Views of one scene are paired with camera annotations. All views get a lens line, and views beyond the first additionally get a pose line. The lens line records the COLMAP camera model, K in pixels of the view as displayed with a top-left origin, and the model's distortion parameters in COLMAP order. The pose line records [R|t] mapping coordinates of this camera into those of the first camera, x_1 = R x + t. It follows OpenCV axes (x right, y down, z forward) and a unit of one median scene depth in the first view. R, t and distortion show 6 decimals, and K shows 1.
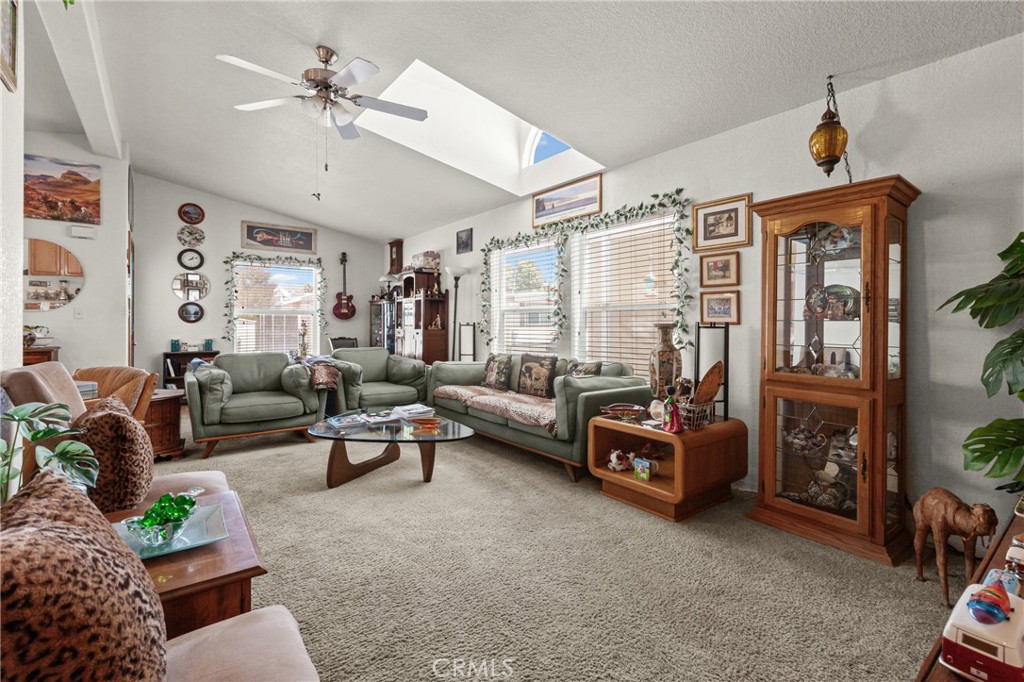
lens RADIAL K [[463.1, 0, 526.3], [0, 463.1, 325.7], [0, 0, 1]] dist [-0.000697, -0.000197]
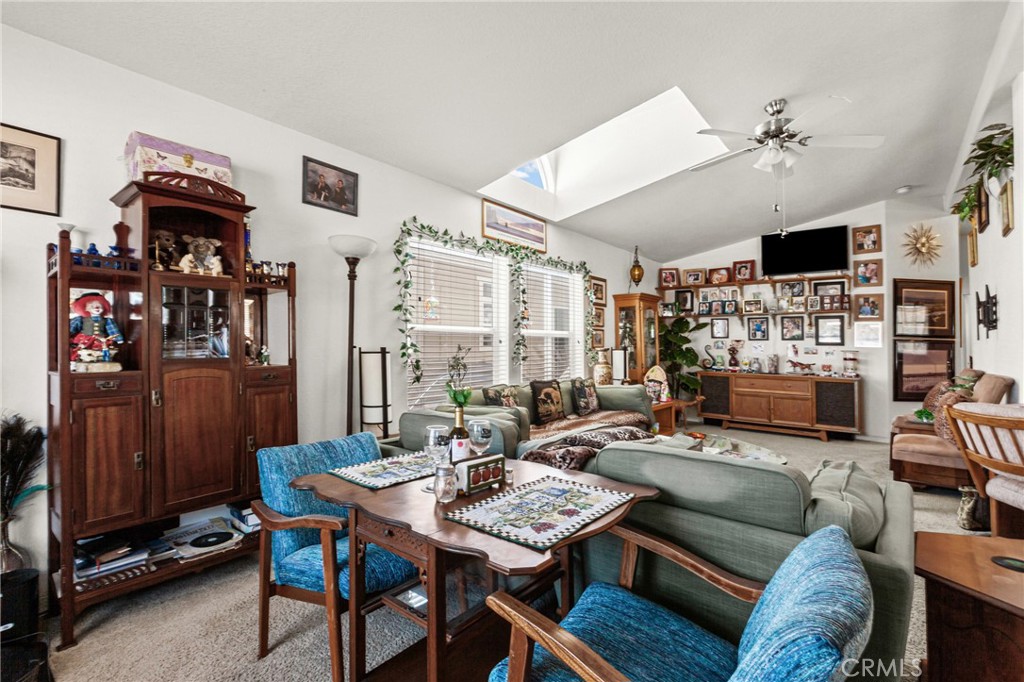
lens RADIAL K [[463.1, 0, 526.3], [0, 463.1, 325.7], [0, 0, 1]] dist [-0.000697, -0.000197]
pose [[-0.230901, 0.039088, 0.972192, -1.147098], [0.003770, 0.999221, -0.039280, -0.017518], [-0.972970, -0.005405, -0.230868, 1.554830]]
